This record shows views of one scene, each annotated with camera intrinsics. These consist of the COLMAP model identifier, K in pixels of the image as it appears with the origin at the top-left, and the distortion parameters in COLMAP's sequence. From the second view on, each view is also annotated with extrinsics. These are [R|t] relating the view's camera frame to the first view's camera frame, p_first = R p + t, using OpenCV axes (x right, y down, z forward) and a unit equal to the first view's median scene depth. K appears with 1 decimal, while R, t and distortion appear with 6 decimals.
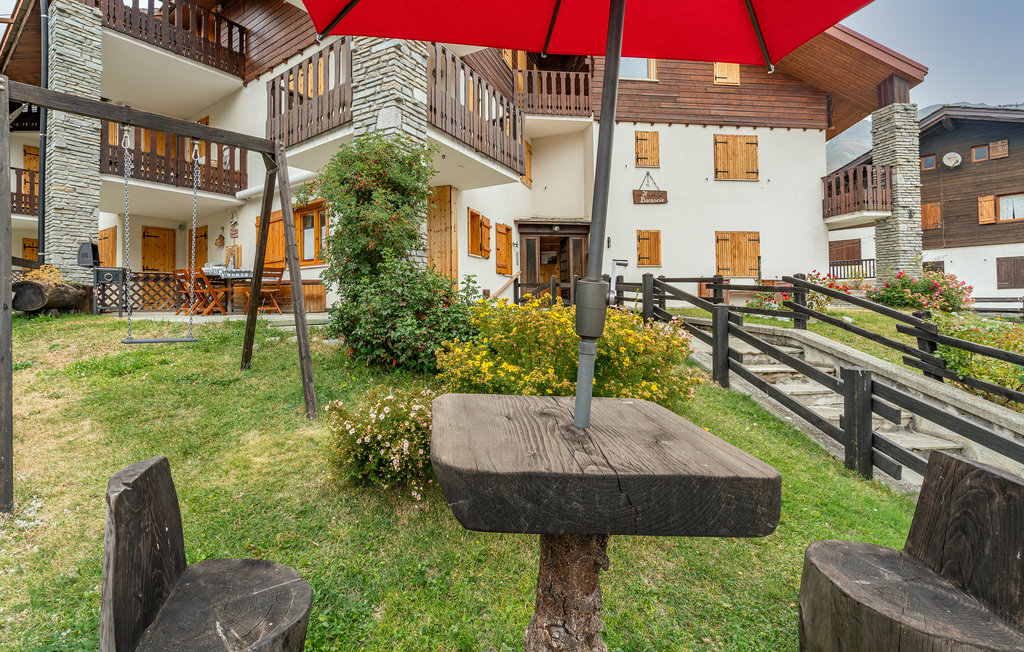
lens RADIAL K [[571.1, 0, 511.5], [0, 571.1, 295.7], [0, 0, 1]] dist [-0.001573, 0.001556]
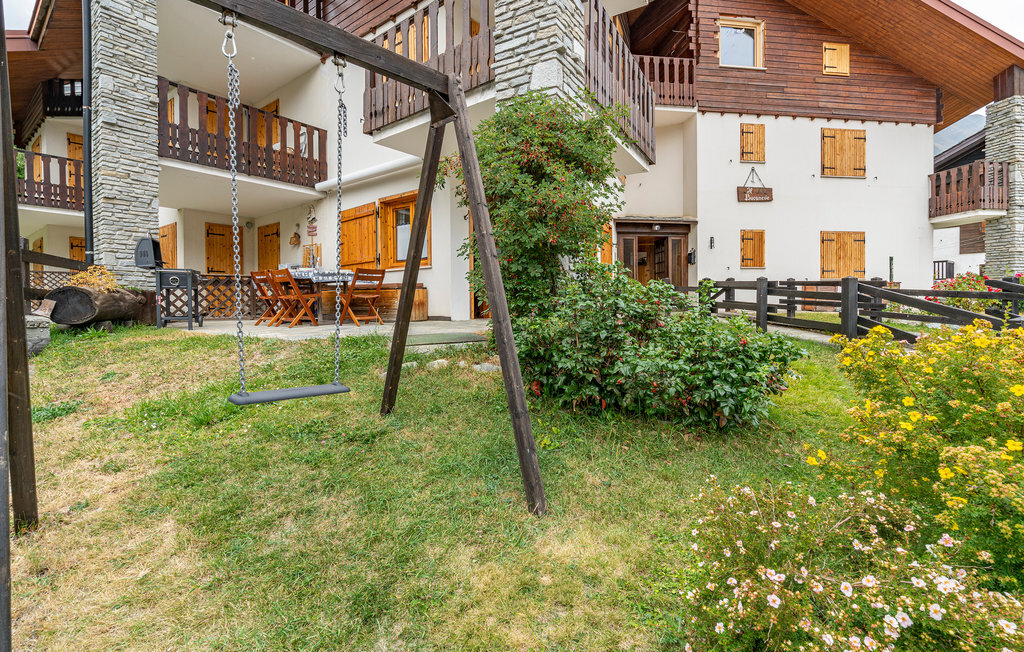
lens RADIAL K [[469.0, 0, 512.3], [0, 469.0, 307.9], [0, 0, 1]] dist [0.000676, -0.000187]
pose [[0.999341, -0.002431, 0.036212, -0.216799], [0.001195, 0.999417, 0.034112, -0.014257], [-0.036273, -0.034047, 0.998762, 0.272029]]
